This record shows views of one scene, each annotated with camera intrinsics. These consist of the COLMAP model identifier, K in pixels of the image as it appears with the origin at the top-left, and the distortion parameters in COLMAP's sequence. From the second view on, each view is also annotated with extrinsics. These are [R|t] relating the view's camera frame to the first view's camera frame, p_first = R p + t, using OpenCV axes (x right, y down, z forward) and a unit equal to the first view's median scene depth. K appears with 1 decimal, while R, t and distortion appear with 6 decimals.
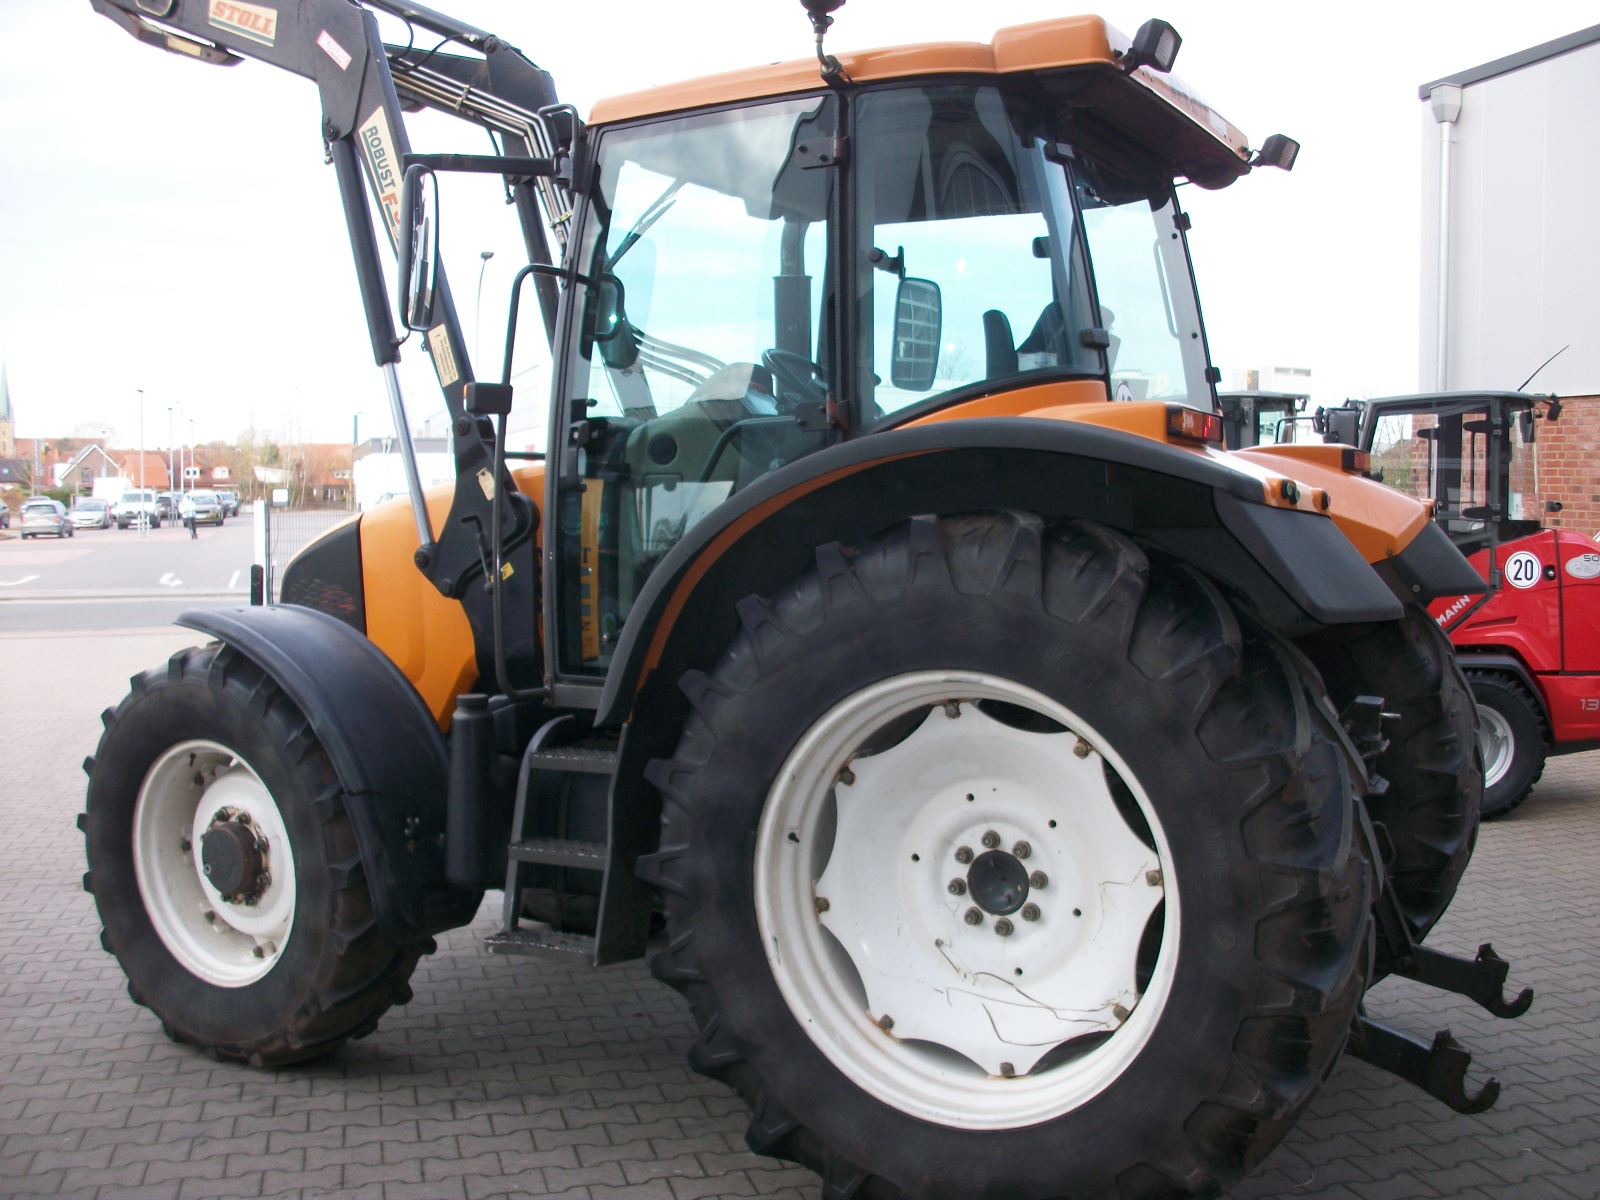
lens RADIAL K [[1665.4, 0, 839.1], [0, 1665.4, 619.0], [0, 0, 1]] dist [-0.288962, 0.354323]
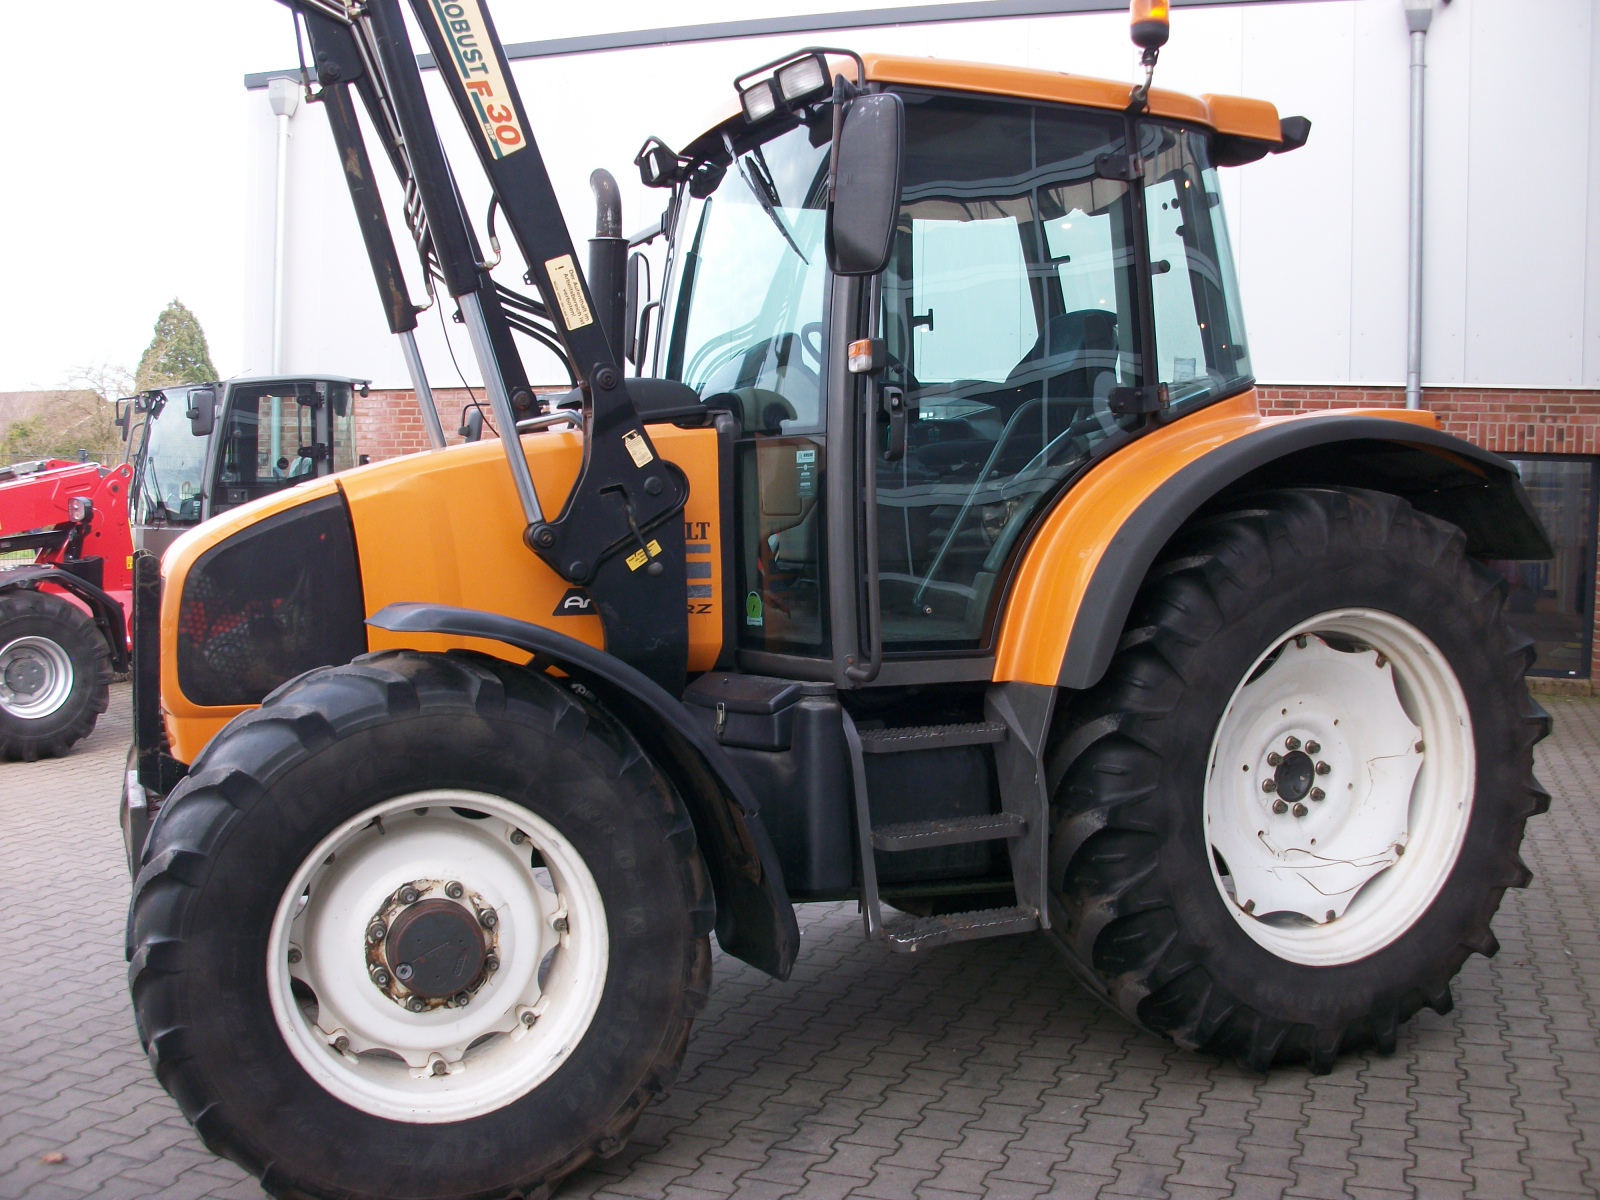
lens RADIAL K [[1665.4, 0, 839.1], [0, 1665.4, 619.0], [0, 0, 1]] dist [-0.288962, 0.354323]
pose [[0.589970, -0.054856, 0.805559, -1.067575], [0.050654, 0.998239, 0.030879, -0.018327], [-0.805834, 0.022586, 0.591710, 0.506864]]
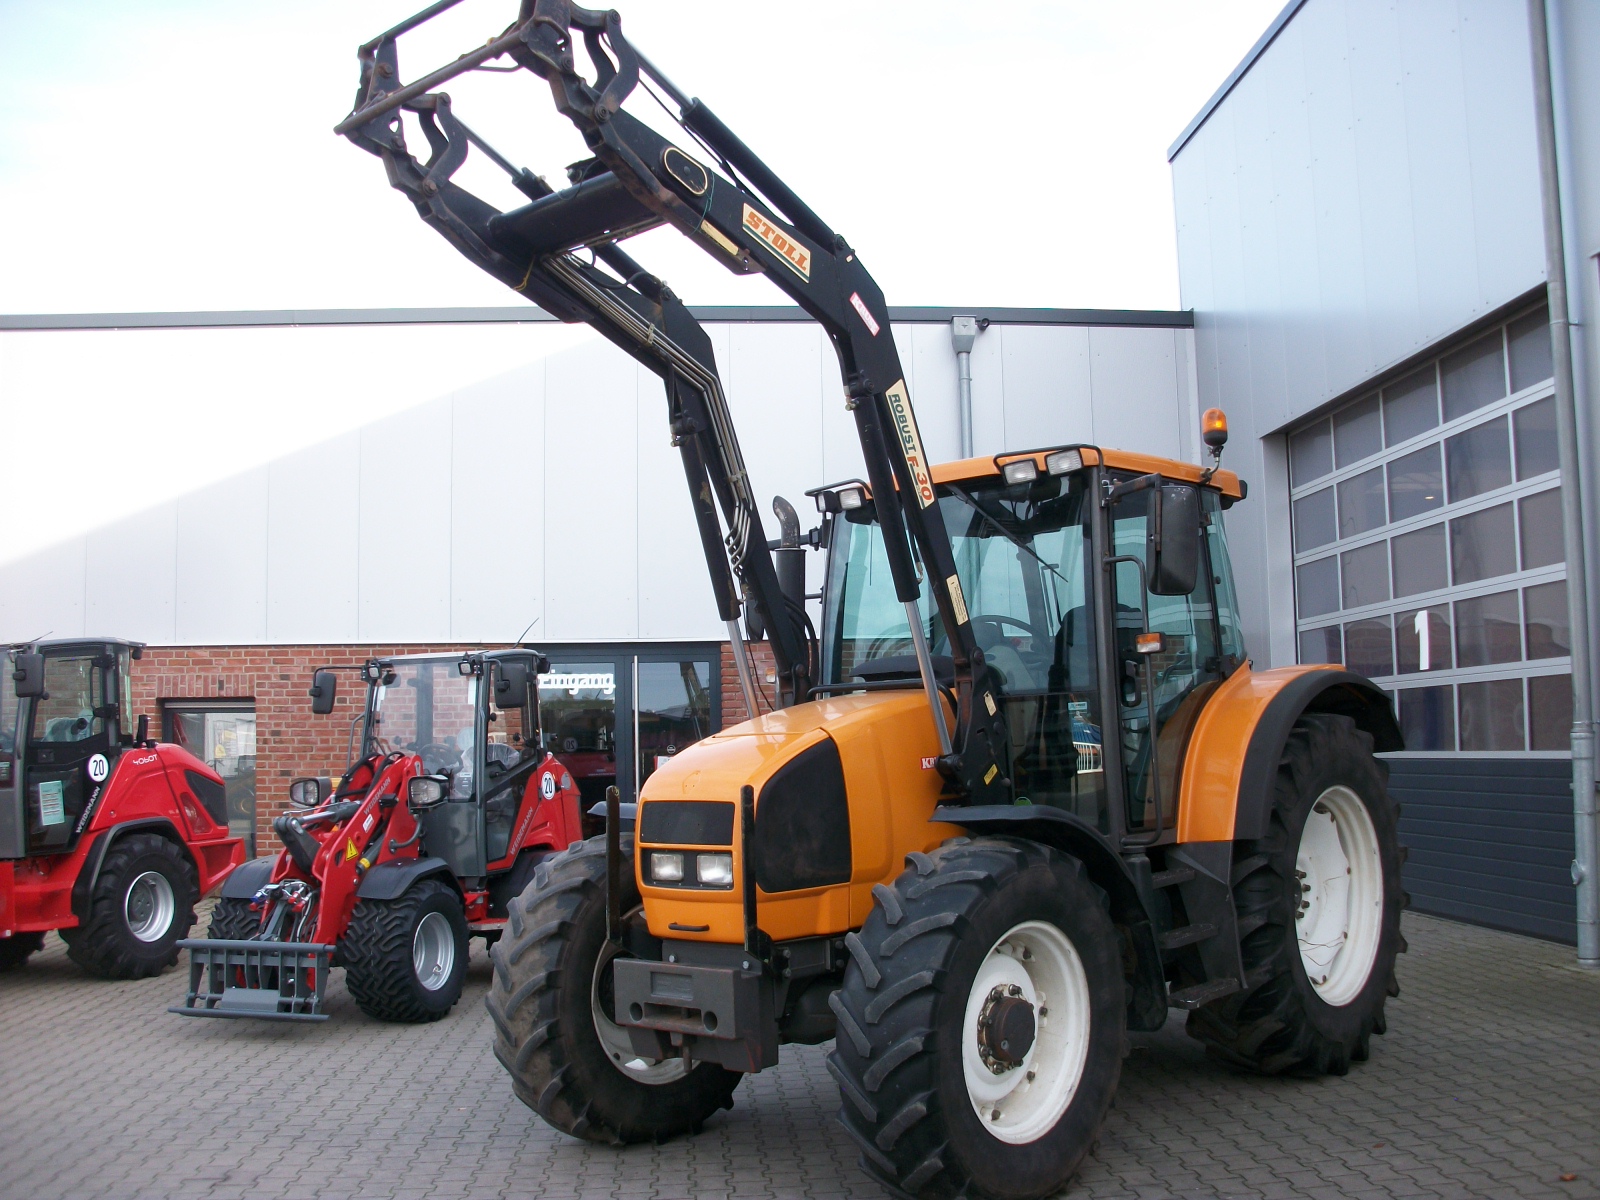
lens RADIAL K [[1665.4, 0, 839.1], [0, 1665.4, 619.0], [0, 0, 1]] dist [-0.288962, 0.354323]
pose [[0.194695, 0.064221, 0.978759, -1.905245], [0.100071, 0.991347, -0.084953, -0.061375], [-0.975746, 0.114485, 0.186583, 1.081086]]
